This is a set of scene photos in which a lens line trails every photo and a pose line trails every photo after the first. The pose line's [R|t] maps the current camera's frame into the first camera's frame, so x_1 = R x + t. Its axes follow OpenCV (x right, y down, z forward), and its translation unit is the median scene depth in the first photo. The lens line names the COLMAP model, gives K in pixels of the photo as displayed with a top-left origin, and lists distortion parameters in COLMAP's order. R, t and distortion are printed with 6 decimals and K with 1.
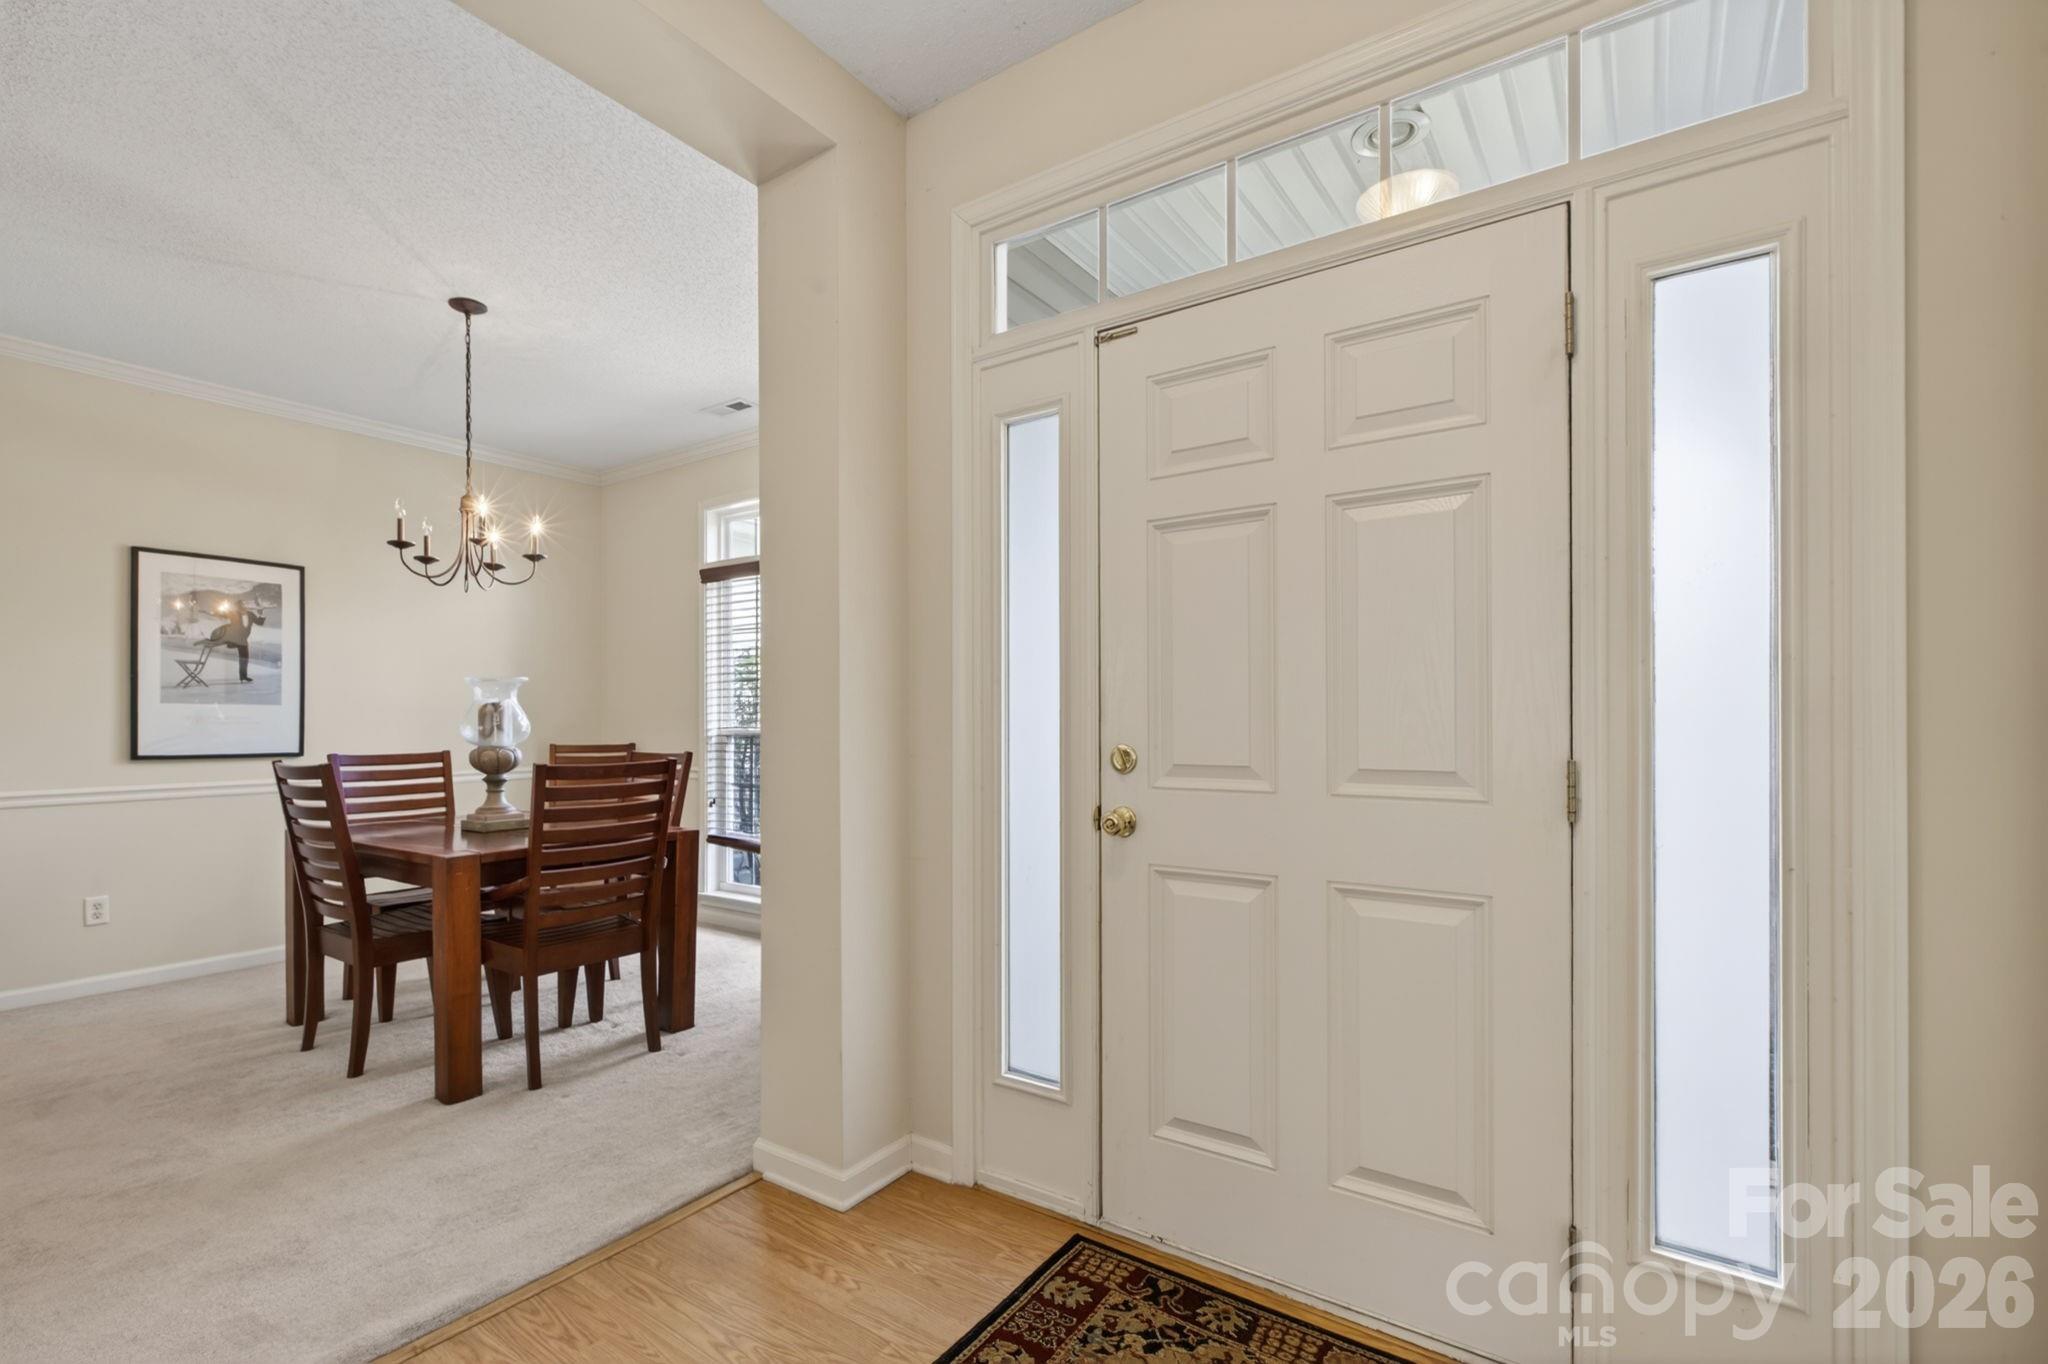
lens RADIAL K [[942.0, 0, 978.7], [0, 942.0, 721.1], [0, 0, 1]] dist [-0.018468, 0.001386]
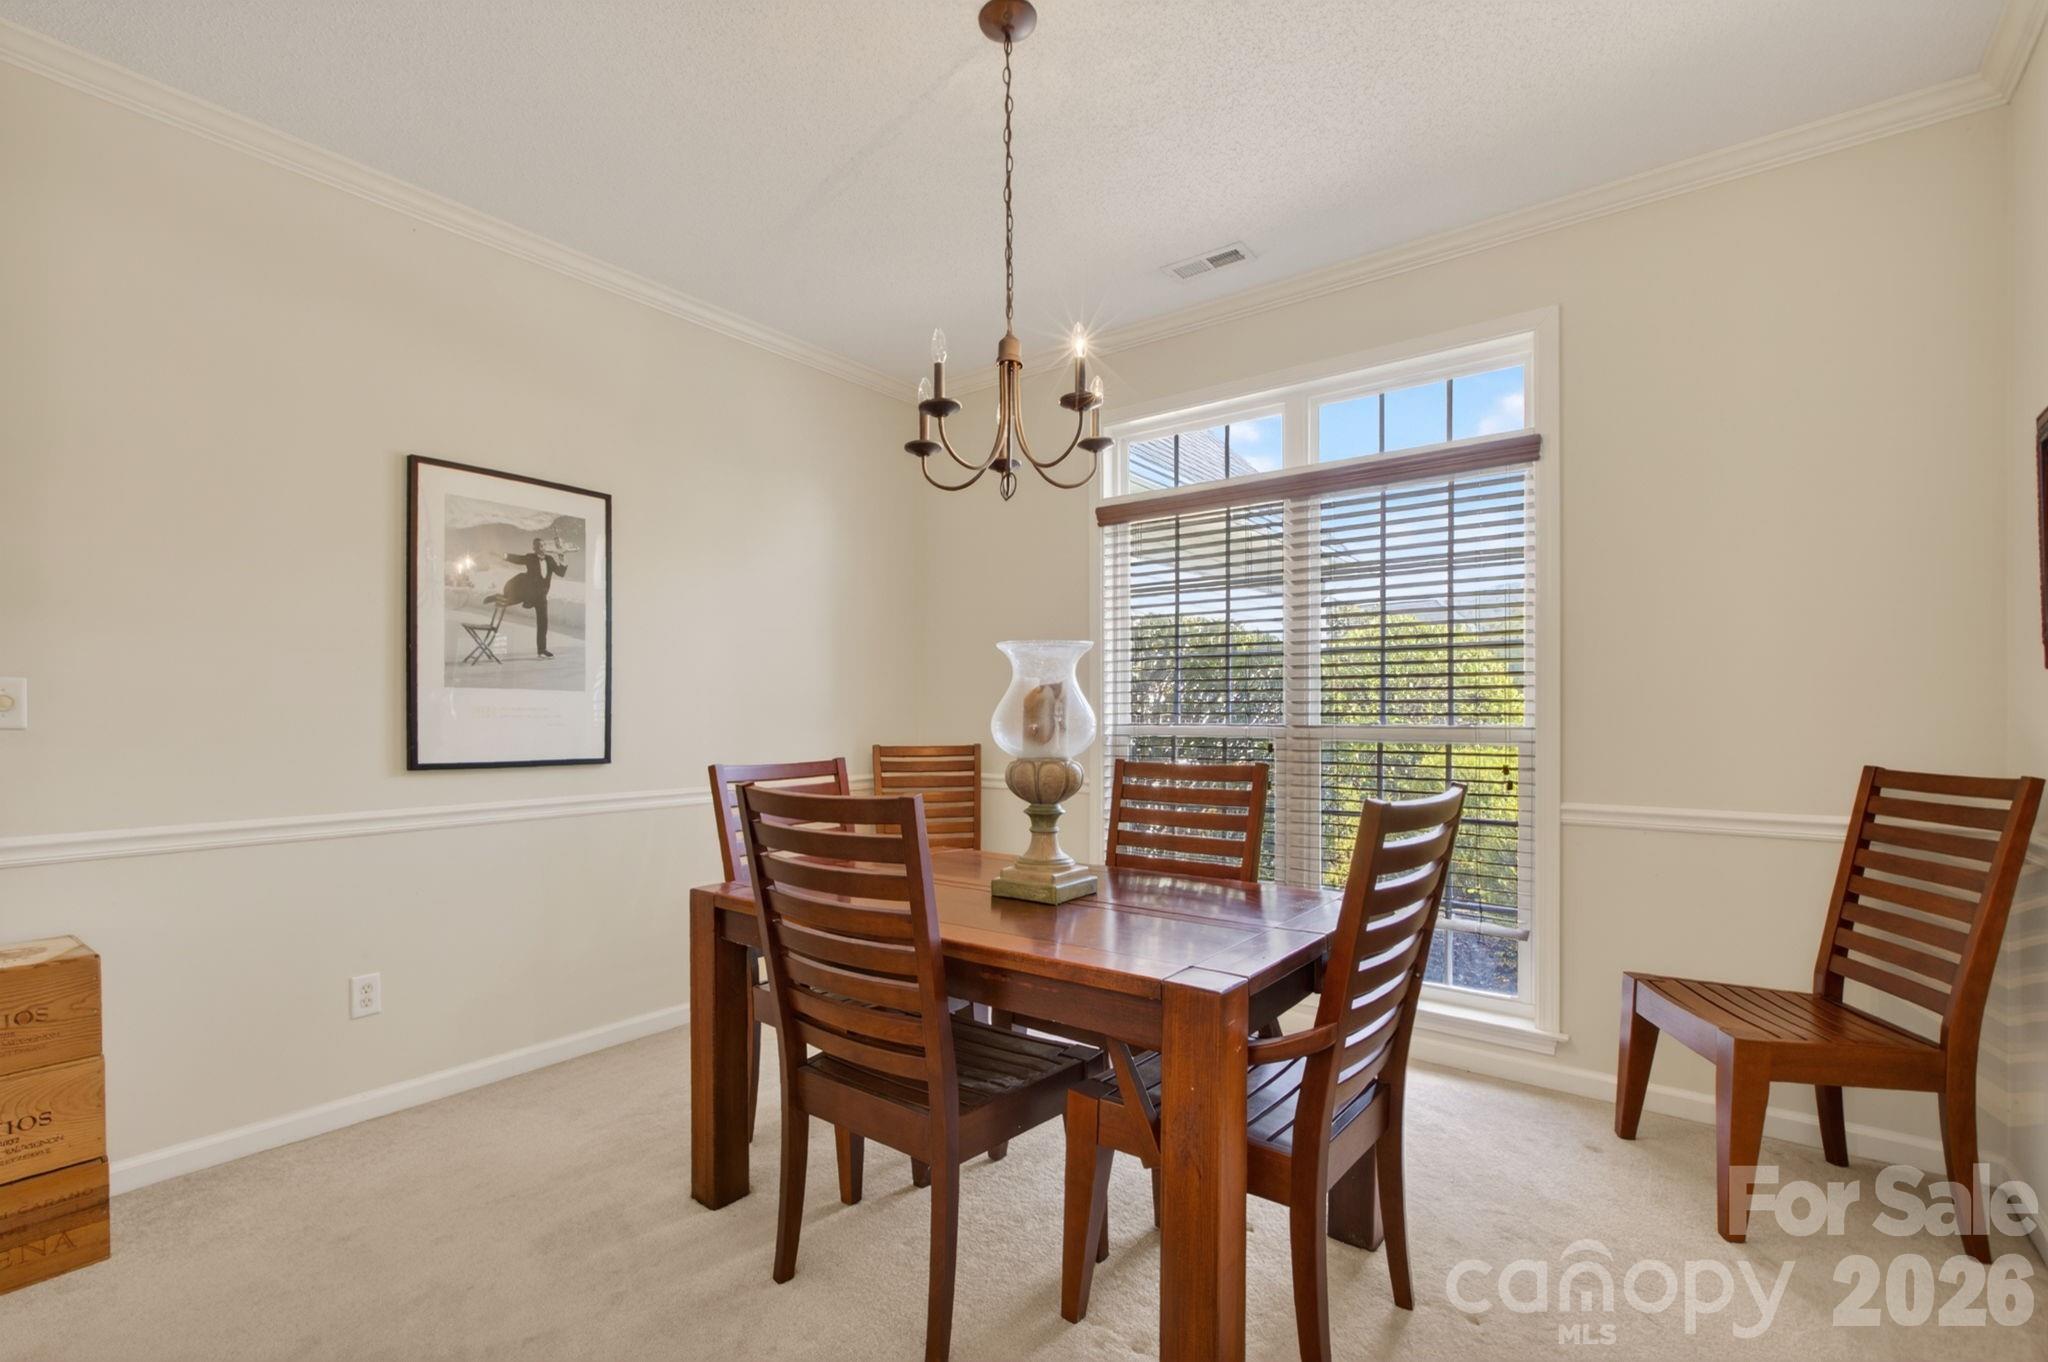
lens RADIAL K [[974.3, 0, 1001.8], [0, 974.3, 714.4], [0, 0, 1]] dist [-0.043044, -0.000006]
pose [[0.998542, 0.002749, -0.053915, -0.440240], [-0.002819, 0.999995, -0.001223, 0.000703], [0.053912, 0.001373, 0.998545, 0.325017]]
